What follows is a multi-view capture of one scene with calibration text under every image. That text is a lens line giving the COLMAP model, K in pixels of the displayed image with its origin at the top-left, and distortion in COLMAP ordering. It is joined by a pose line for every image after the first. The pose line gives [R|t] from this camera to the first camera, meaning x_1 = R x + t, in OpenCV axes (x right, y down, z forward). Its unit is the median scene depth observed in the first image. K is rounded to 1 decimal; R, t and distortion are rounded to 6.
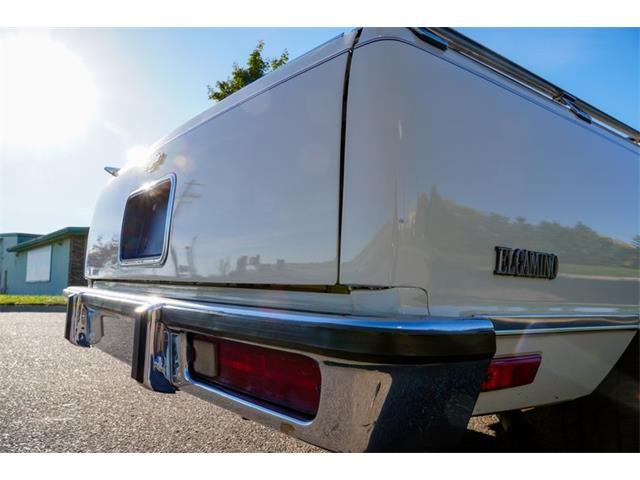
lens RADIAL K [[496.1, 0, 304.8], [0, 496.1, 238.1], [0, 0, 1]] dist [-0.123540, 0.119017]
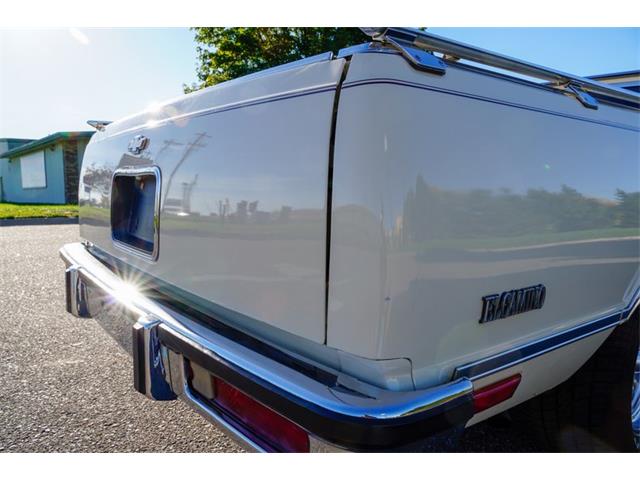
lens RADIAL K [[496.1, 0, 304.8], [0, 496.1, 238.1], [0, 0, 1]] dist [-0.123540, 0.119017]
pose [[0.999765, -0.021638, 0.001204, 0.020826], [0.020841, 0.975169, 0.220478, -0.258025], [-0.005945, -0.220401, 0.975391, 0.038259]]
